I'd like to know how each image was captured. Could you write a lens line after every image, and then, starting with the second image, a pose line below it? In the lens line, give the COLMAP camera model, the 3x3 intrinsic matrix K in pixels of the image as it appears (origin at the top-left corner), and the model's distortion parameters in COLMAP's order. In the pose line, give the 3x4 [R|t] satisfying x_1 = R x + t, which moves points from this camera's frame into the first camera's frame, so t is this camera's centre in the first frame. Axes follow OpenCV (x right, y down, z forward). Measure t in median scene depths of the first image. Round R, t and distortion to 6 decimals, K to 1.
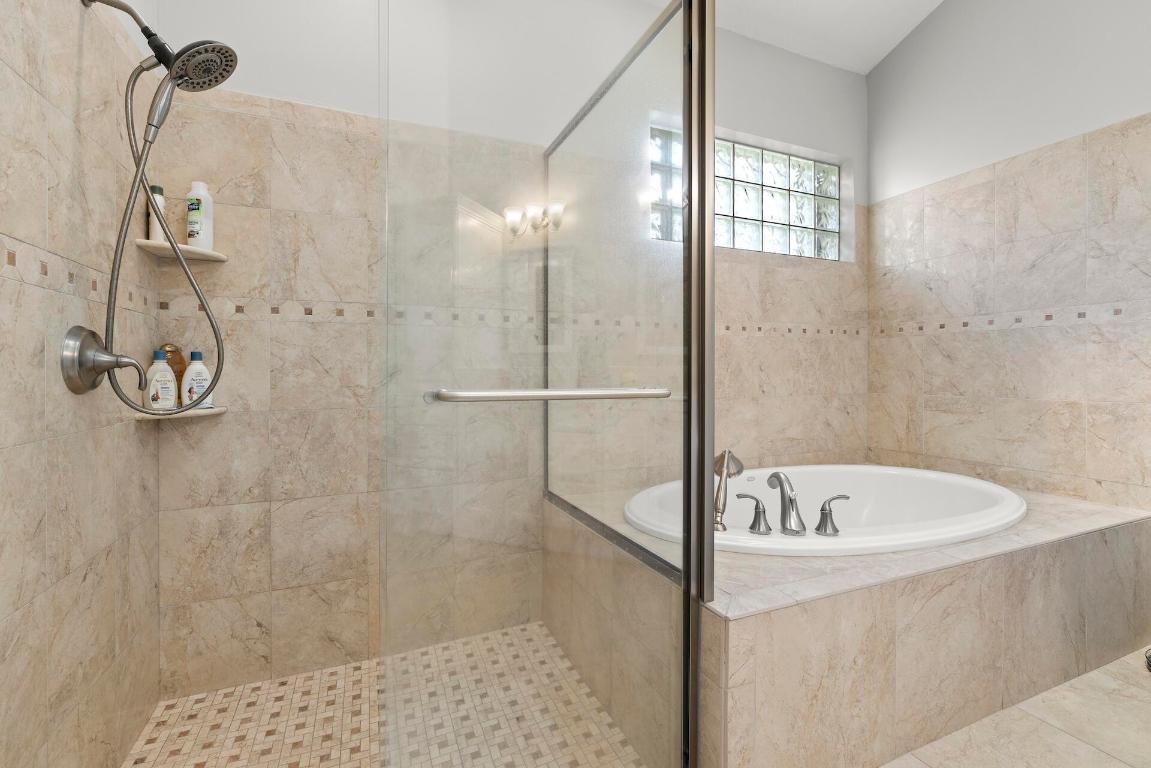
lens RADIAL K [[488.5, 0, 574.5], [0, 488.5, 380.3], [0, 0, 1]] dist [-0.001496, 0.001024]
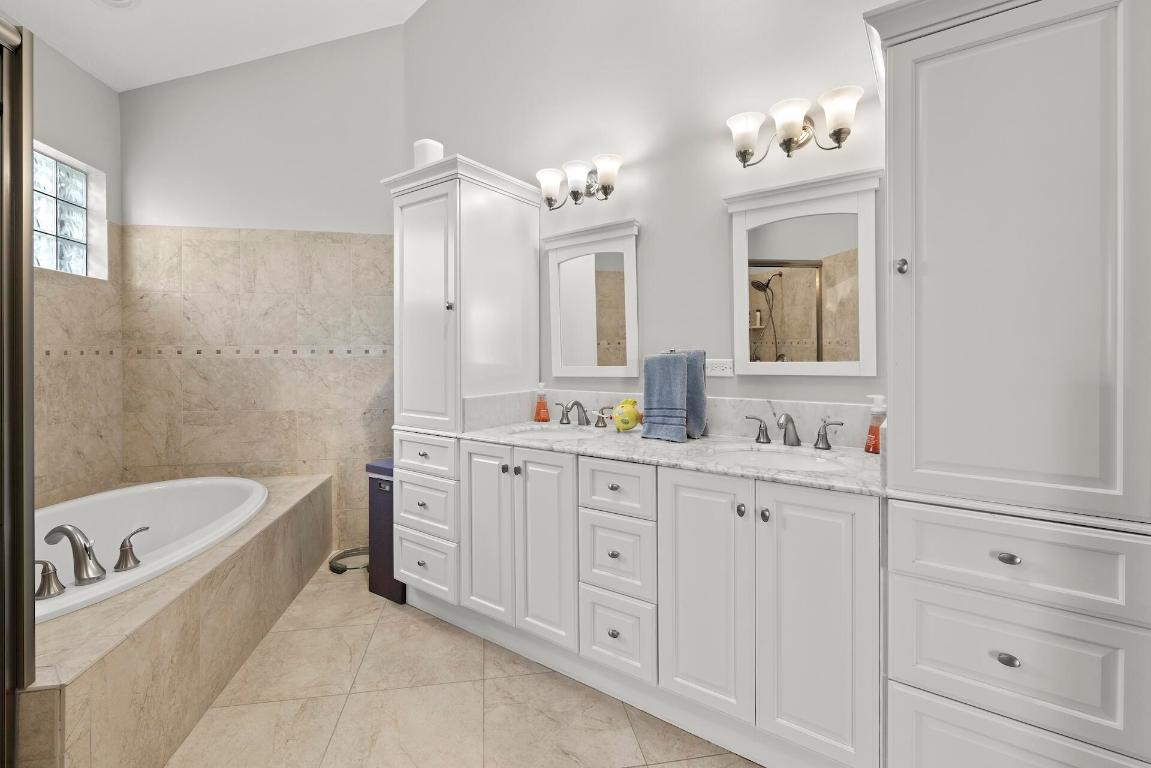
lens RADIAL K [[488.5, 0, 571.2], [0, 488.5, 360.4], [0, 0, 1]] dist [-0.001496, 0.001024]
pose [[0.216086, -0.000677, 0.976374, -0.221508], [0.007157, 0.999974, -0.000890, -0.094051], [-0.976348, 0.007180, 0.216085, -0.138291]]
